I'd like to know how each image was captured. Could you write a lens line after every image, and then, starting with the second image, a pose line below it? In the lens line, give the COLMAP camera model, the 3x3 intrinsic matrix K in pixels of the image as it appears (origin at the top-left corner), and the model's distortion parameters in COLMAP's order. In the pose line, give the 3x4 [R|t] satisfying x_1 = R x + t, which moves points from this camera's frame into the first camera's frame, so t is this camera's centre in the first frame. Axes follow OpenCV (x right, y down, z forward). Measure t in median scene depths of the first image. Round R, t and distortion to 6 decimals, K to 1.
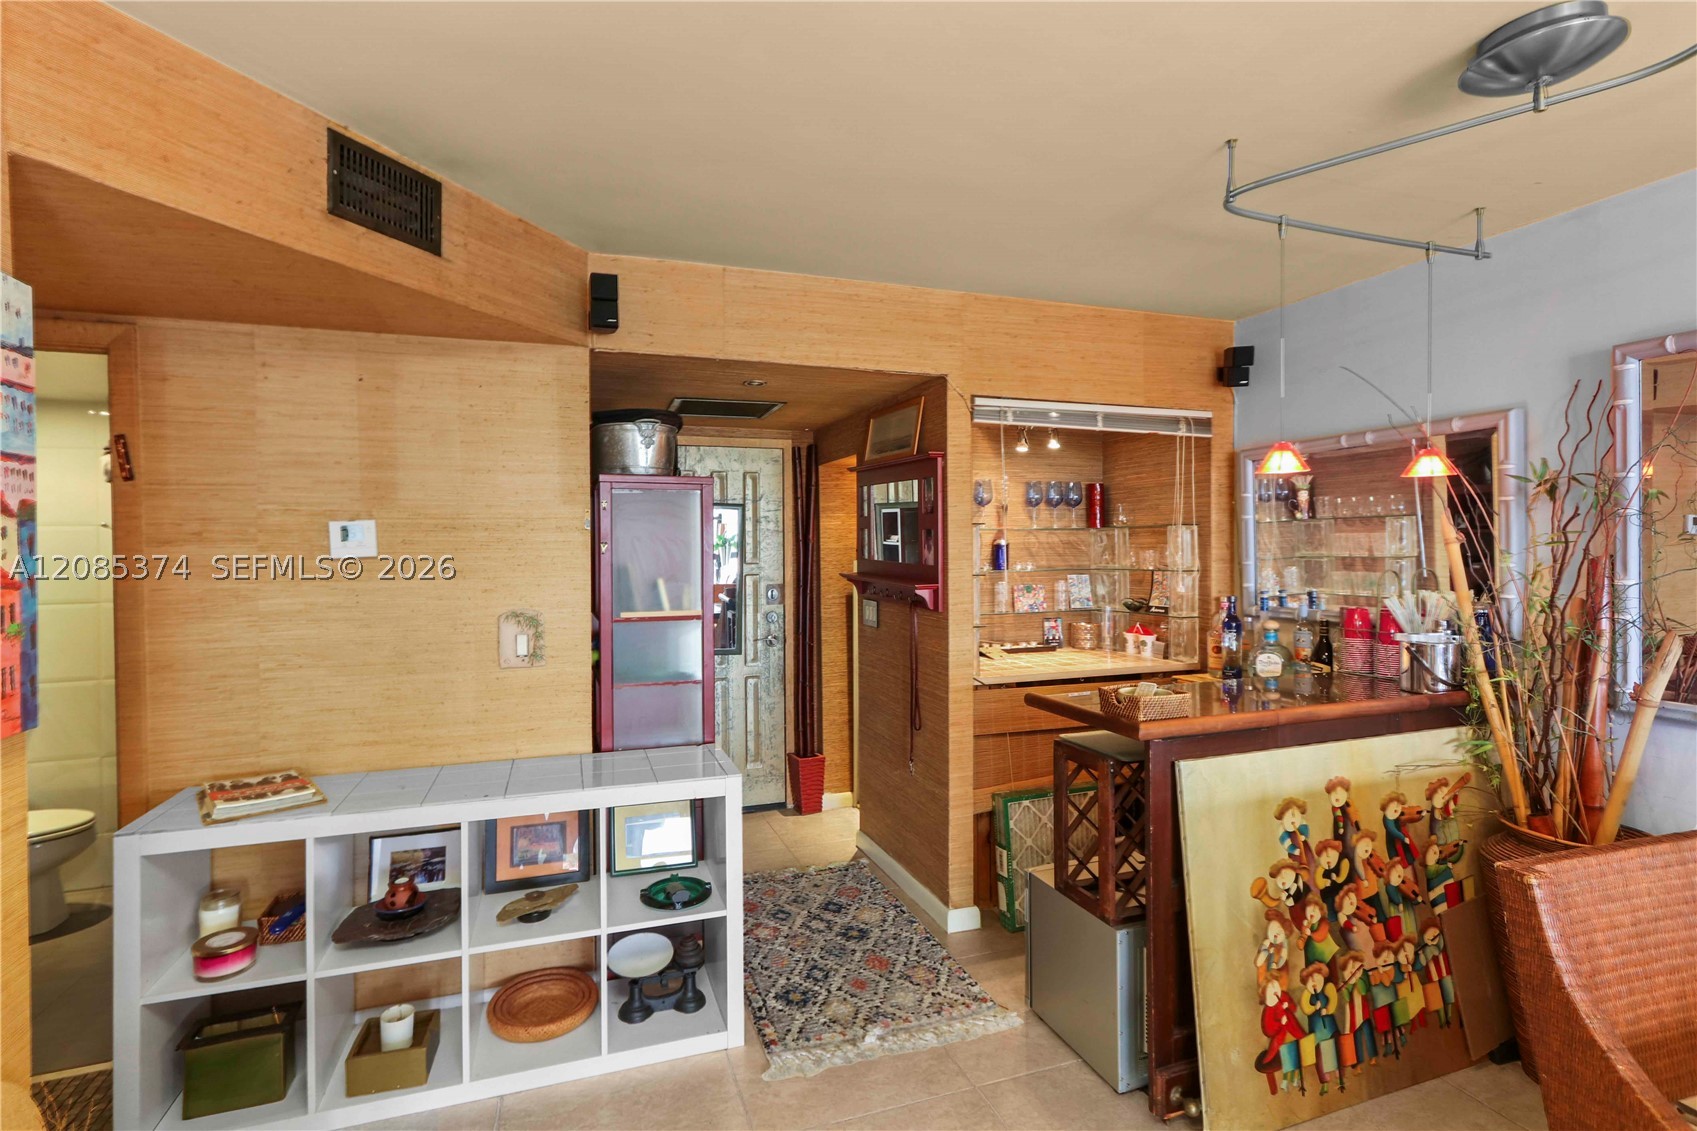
lens RADIAL K [[802.8, 0, 823.7], [0, 802.8, 549.7], [0, 0, 1]] dist [0.002397, 0.005587]
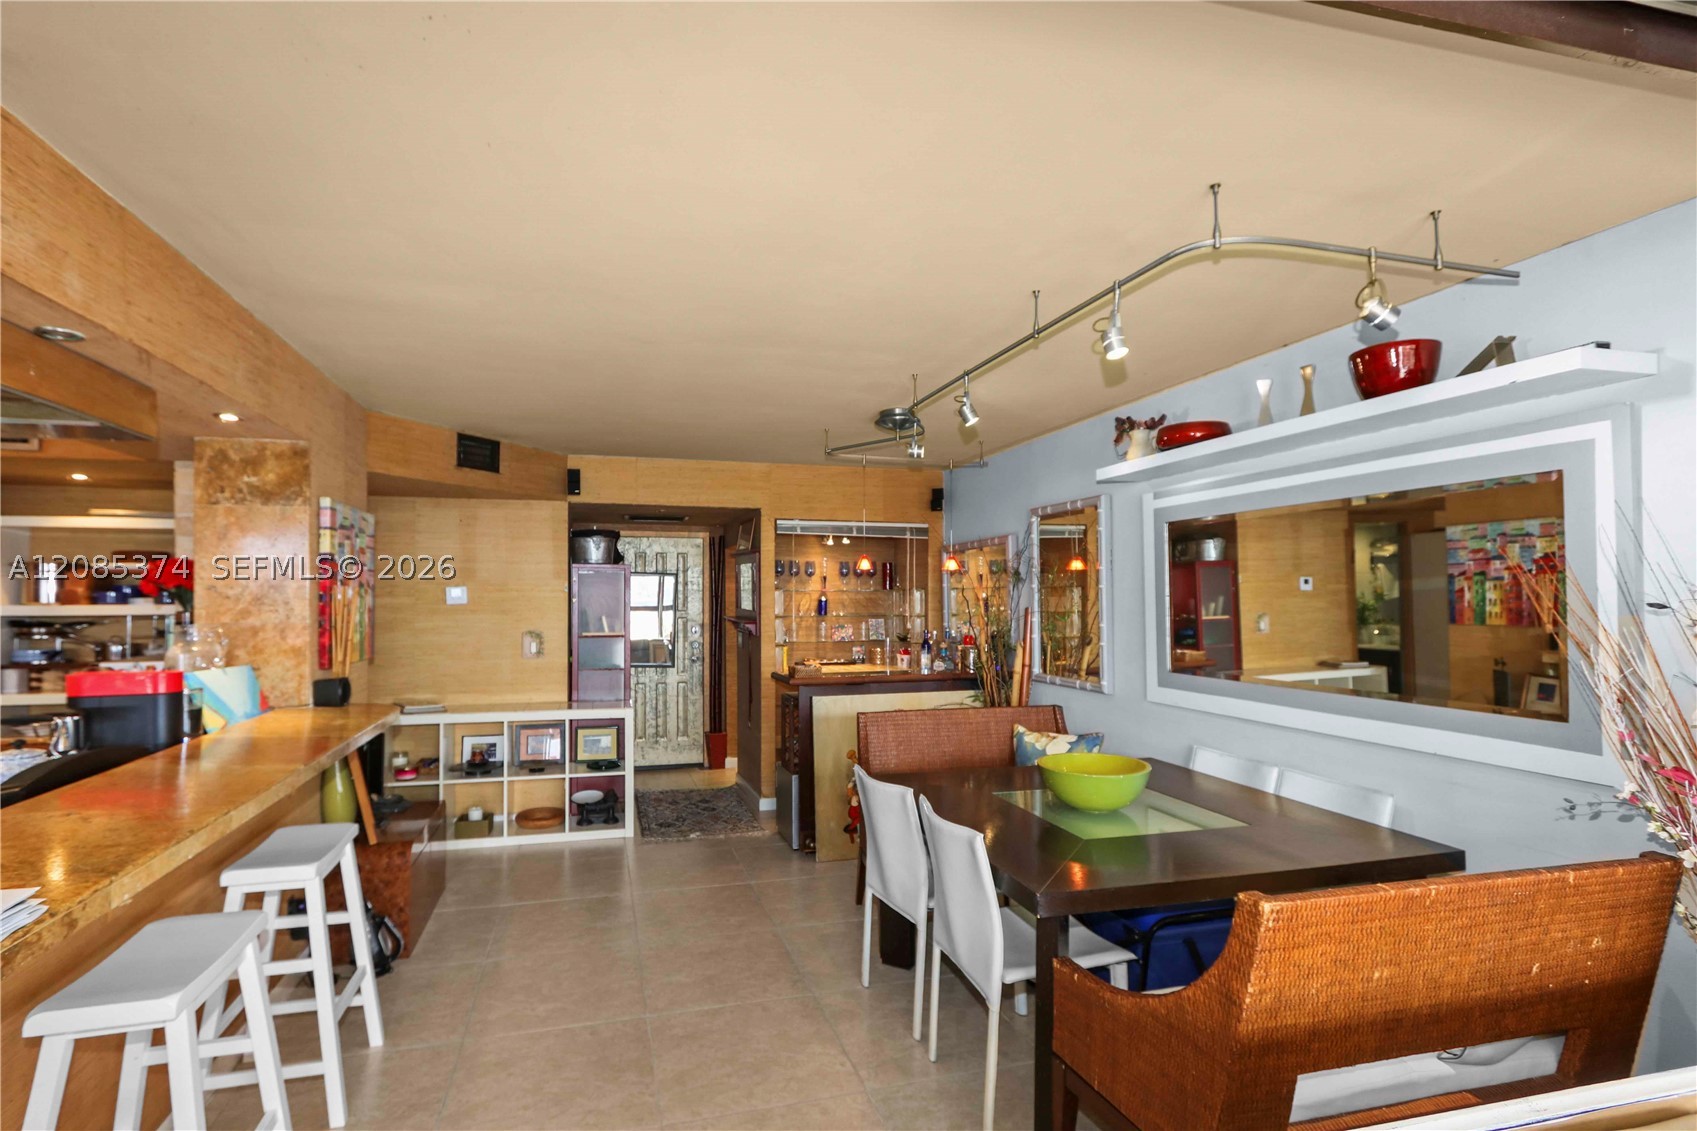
lens RADIAL K [[802.8, 0, 803.7], [0, 802.8, 591.5], [0, 0, 1]] dist [0.002397, 0.005587]
pose [[0.997918, 0.006198, -0.064192, 0.432368], [-0.007117, 0.999875, -0.014108, -0.000022], [0.064097, 0.014535, 0.997838, -0.978606]]
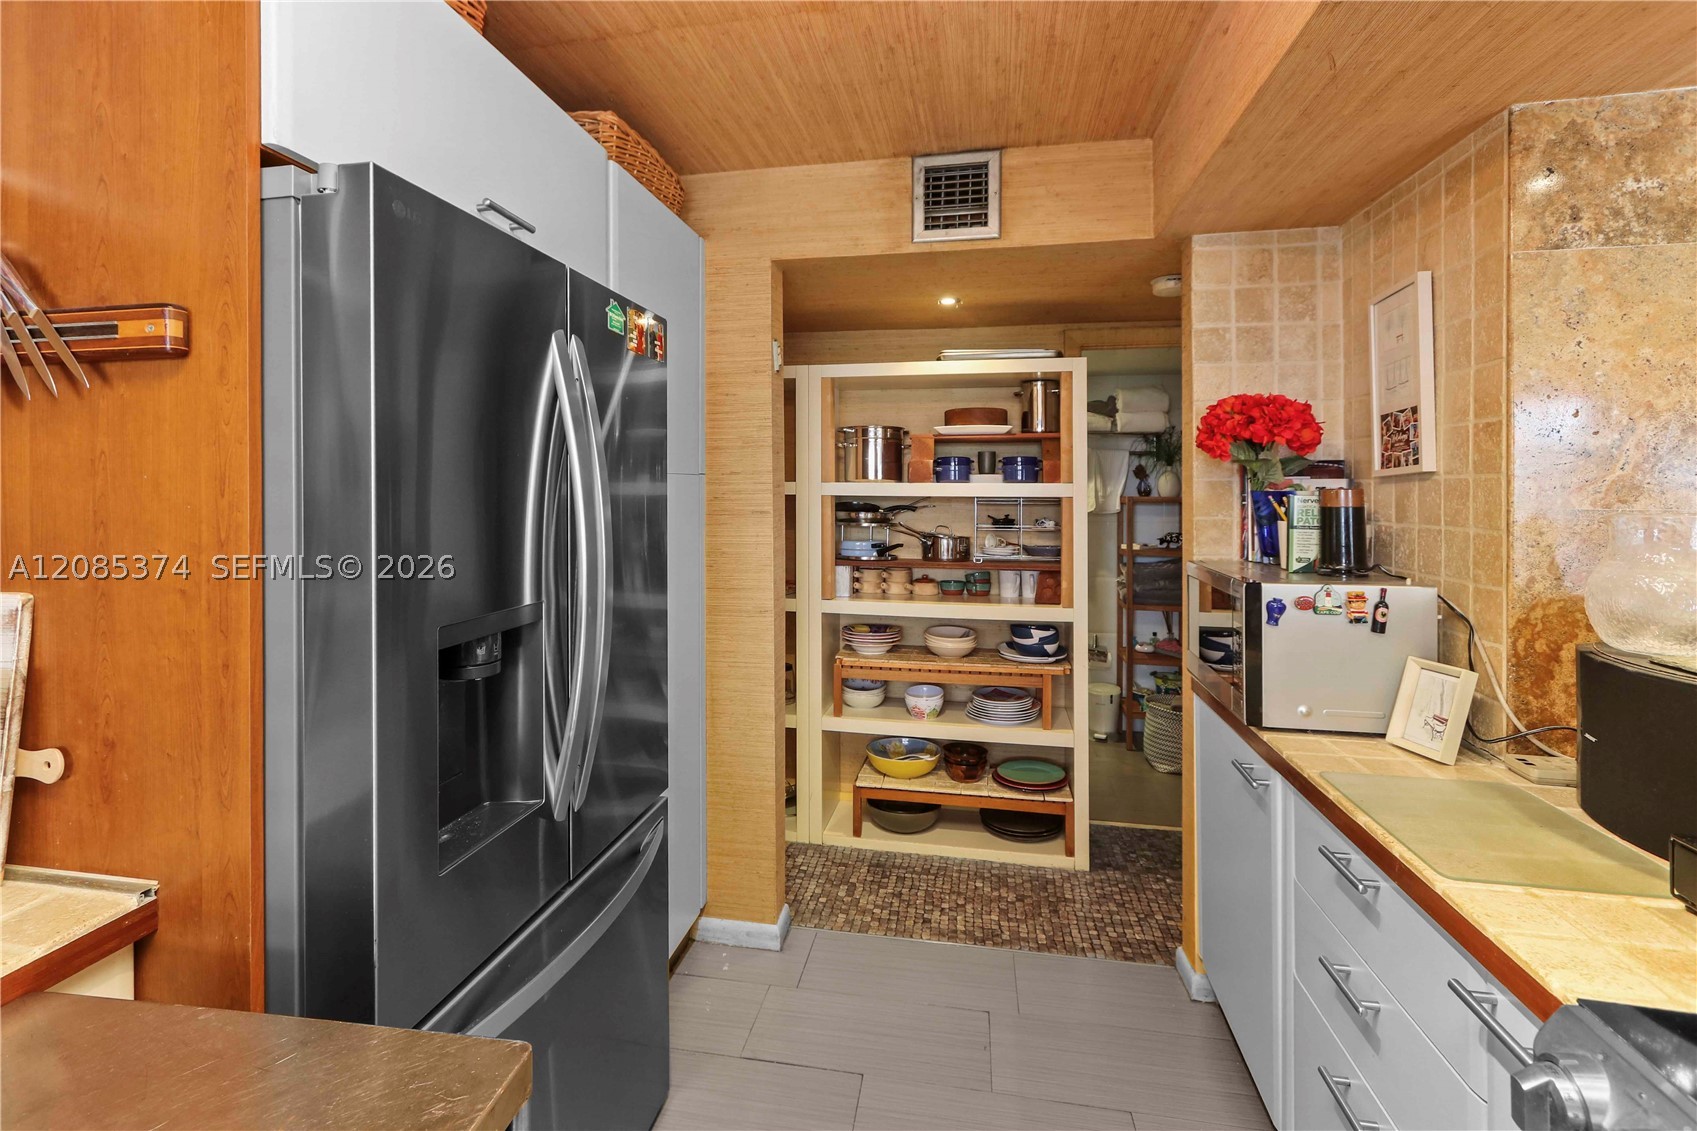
lens RADIAL K [[802.8, 0, 826.2], [0, 802.8, 493.4], [0, 0, 1]] dist [0.002397, 0.005587]
pose [[0.876187, 0.015048, -0.481736, -0.690419], [-0.016417, 0.999864, 0.001372, 0.031841], [0.481691, 0.006706, 0.876315, -0.551641]]
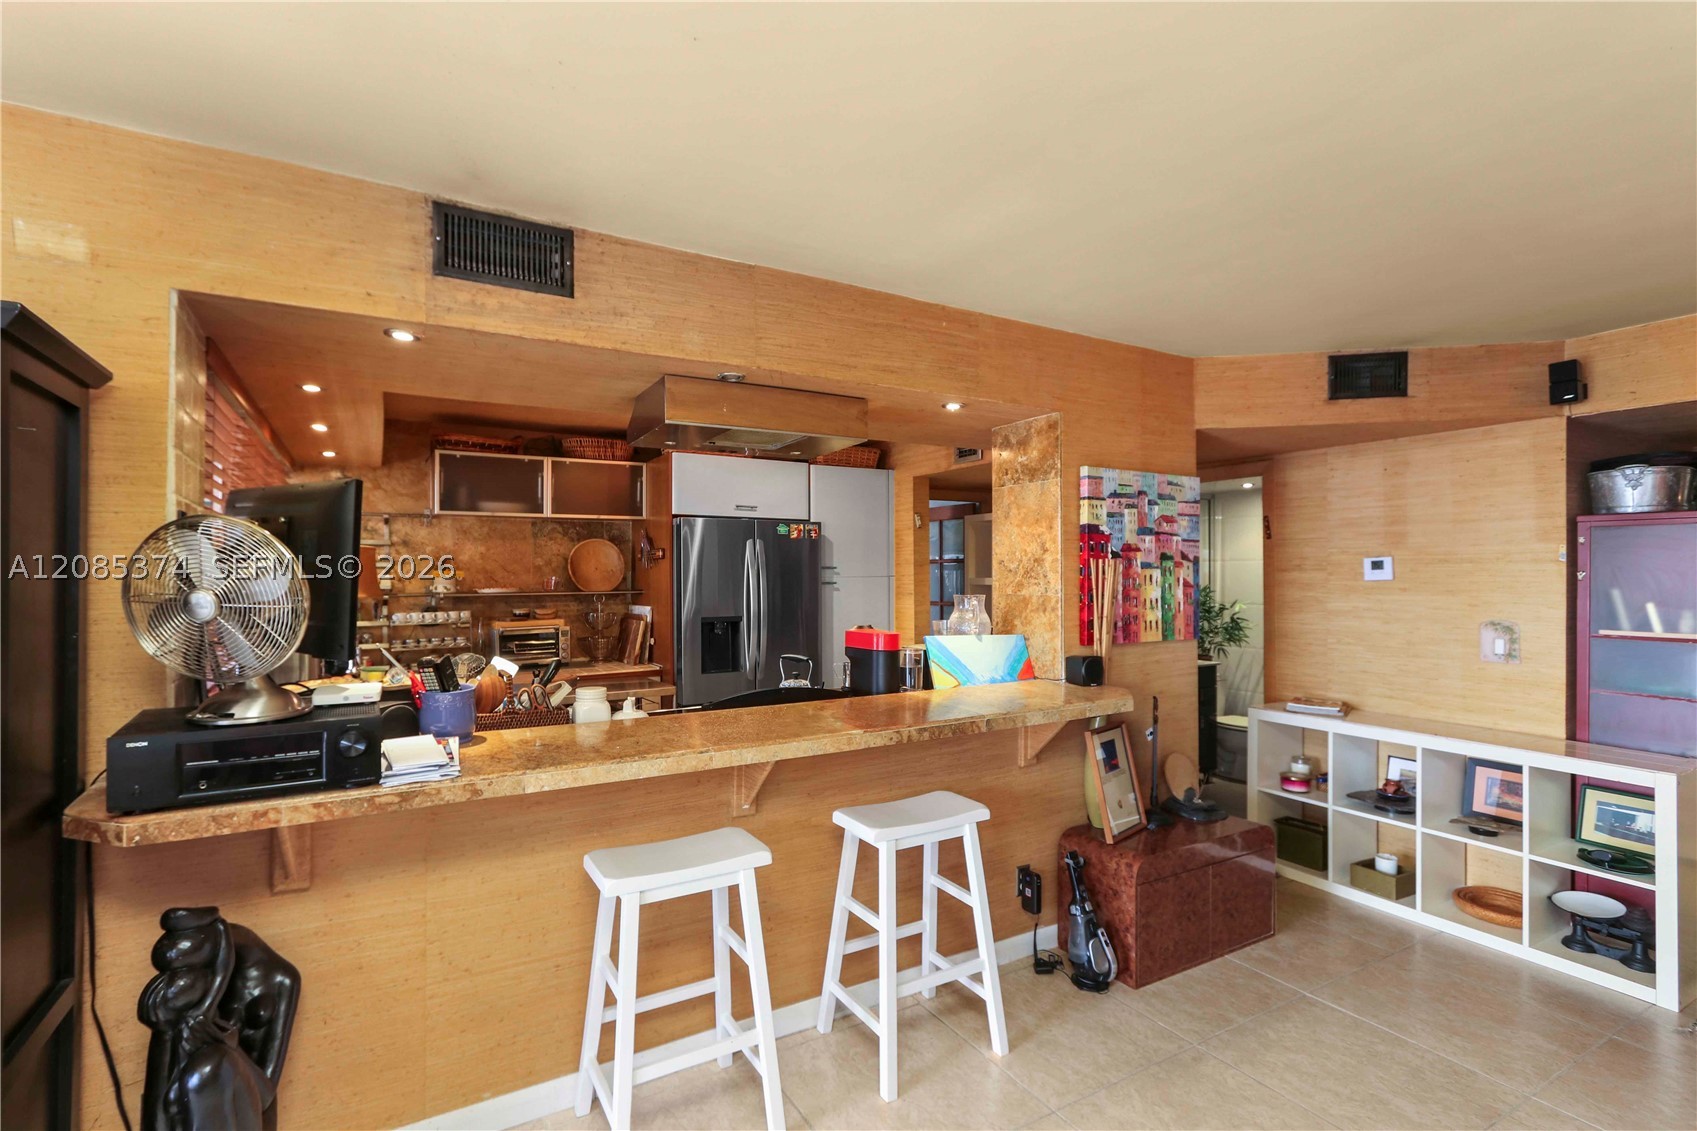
lens RADIAL K [[802.8, 0, 831.9], [0, 802.8, 575.4], [0, 0, 1]] dist [0.002397, 0.005587]
pose [[0.208371, 0.008946, -0.978009, 0.705788], [-0.008521, 0.999937, 0.007331, -0.002014], [0.978013, 0.006806, 0.208434, -0.383491]]
